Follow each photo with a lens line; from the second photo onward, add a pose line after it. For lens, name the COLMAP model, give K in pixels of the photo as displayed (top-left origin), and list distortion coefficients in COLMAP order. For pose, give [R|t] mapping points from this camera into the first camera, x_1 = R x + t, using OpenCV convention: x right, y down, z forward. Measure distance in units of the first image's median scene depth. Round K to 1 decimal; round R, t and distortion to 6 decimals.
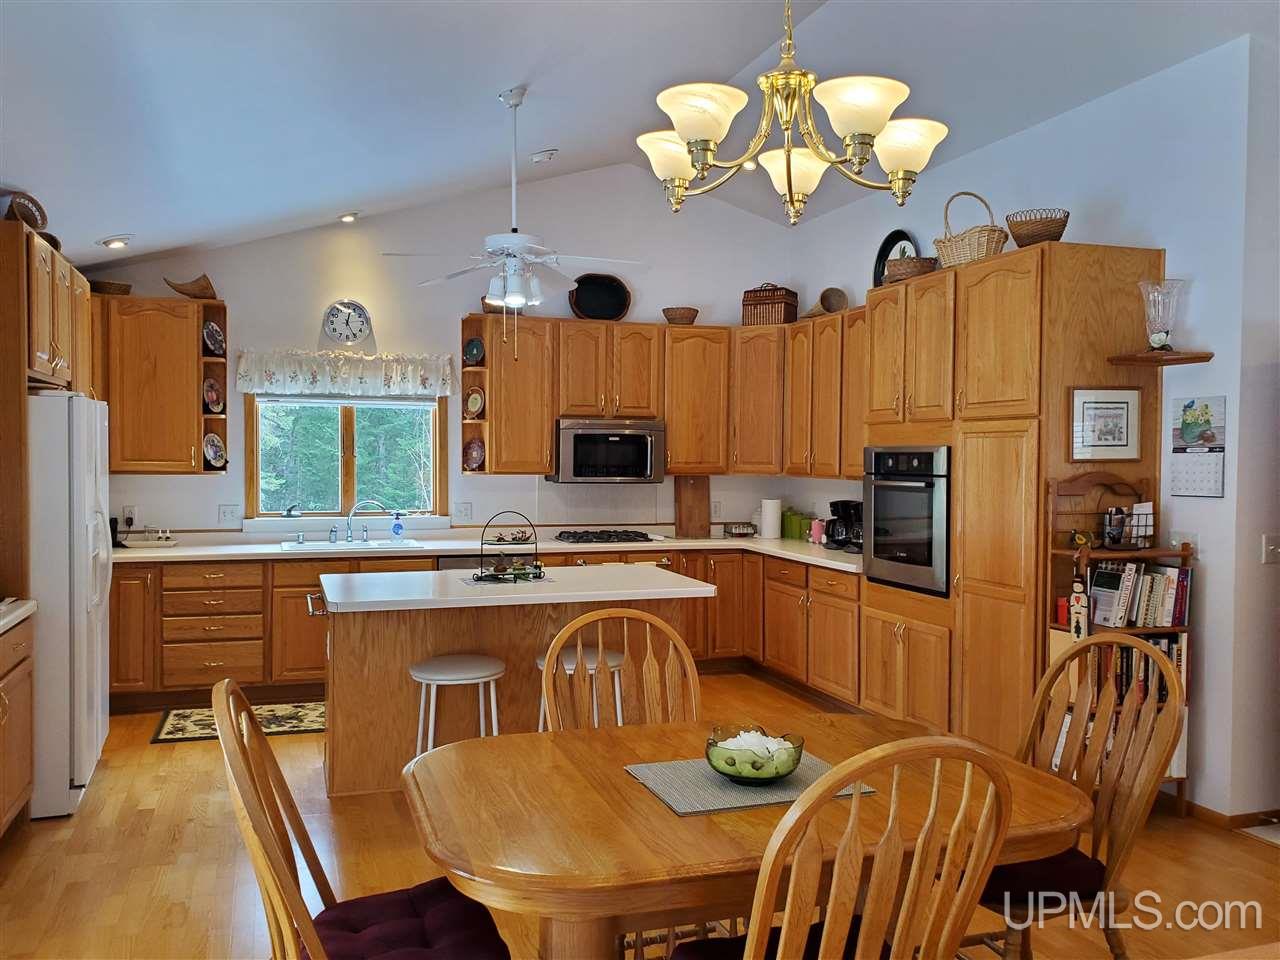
lens RADIAL K [[1060.1, 0, 637.8], [0, 1060.1, 504.8], [0, 0, 1]] dist [0.003773, -0.001733]
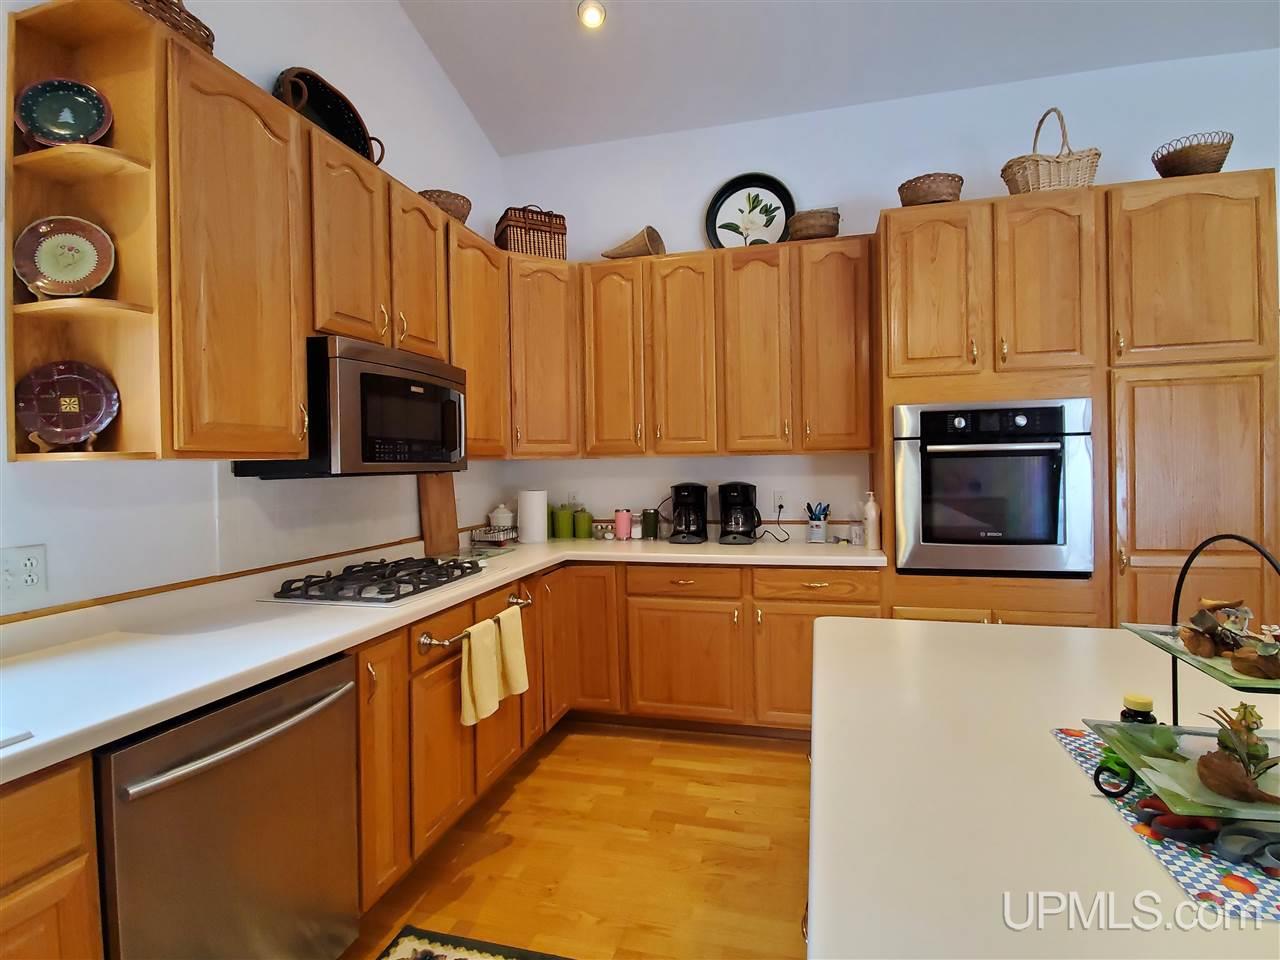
lens RADIAL K [[630.5, 0, 659.6], [0, 630.5, 468.9], [0, 0, 1]] dist [0.001748, -0.000240]
pose [[0.562729, -0.026110, 0.826229, -0.223916], [0.062689, 0.997971, -0.011159, -0.011489], [-0.824261, 0.058075, 0.563224, 0.735605]]
